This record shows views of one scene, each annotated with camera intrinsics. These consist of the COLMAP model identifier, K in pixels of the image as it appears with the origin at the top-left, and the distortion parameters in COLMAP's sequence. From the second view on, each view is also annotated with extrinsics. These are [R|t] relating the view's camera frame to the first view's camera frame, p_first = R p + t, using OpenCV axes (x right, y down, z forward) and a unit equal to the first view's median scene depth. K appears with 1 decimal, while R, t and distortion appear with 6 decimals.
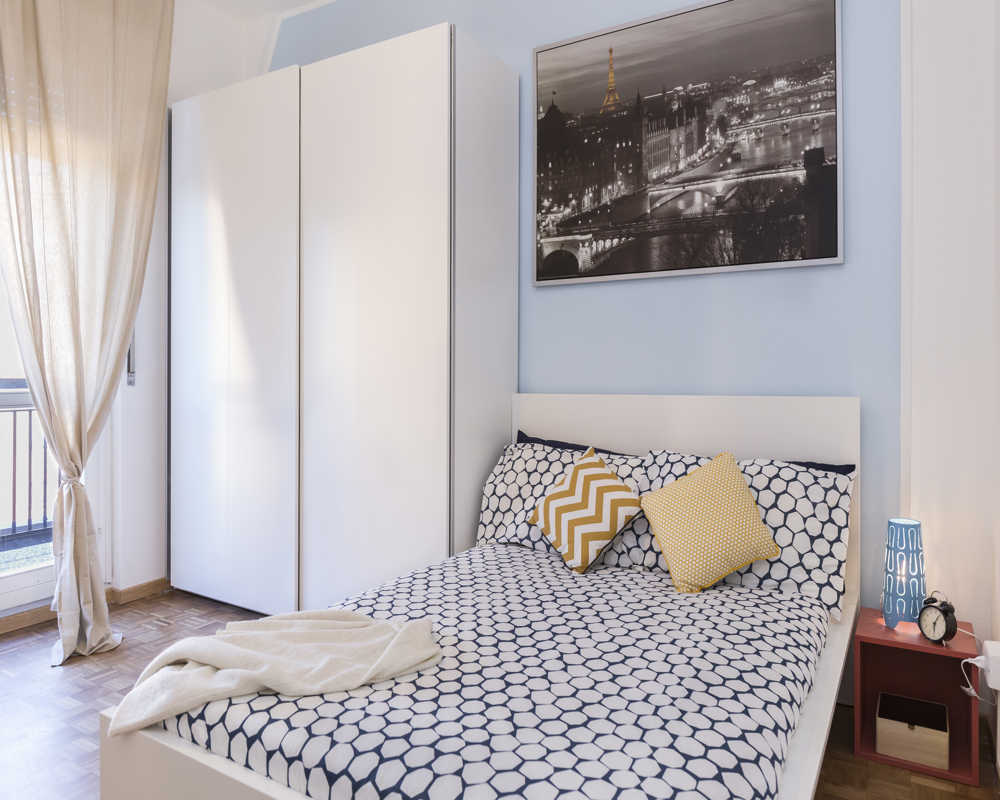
lens RADIAL K [[689.7, 0, 489.3], [0, 689.7, 368.1], [0, 0, 1]] dist [0.009190, -0.026403]
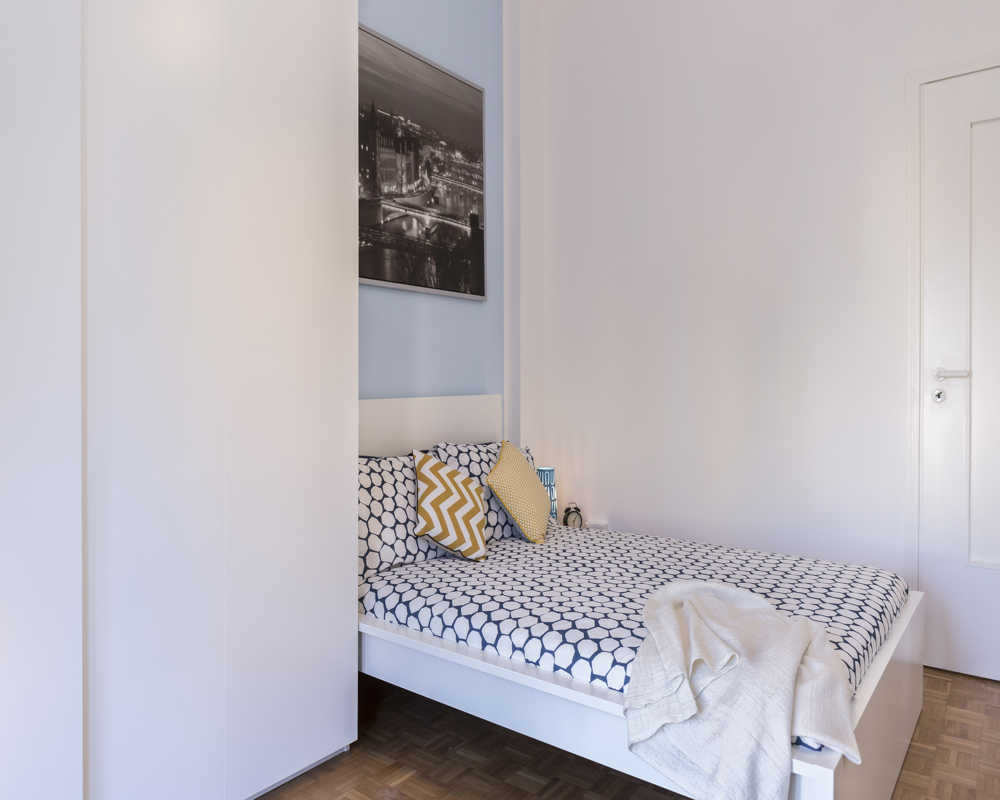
lens RADIAL K [[670.9, 0, 500.0], [0, 670.9, 400.0], [0, 0, 1]] dist [-0.004843, -0.001122]
pose [[0.122700, -0.016152, 0.992312, -0.789293], [0.016154, 0.999768, 0.014276, 0.029346], [-0.992312, 0.014278, 0.122932, 0.740924]]
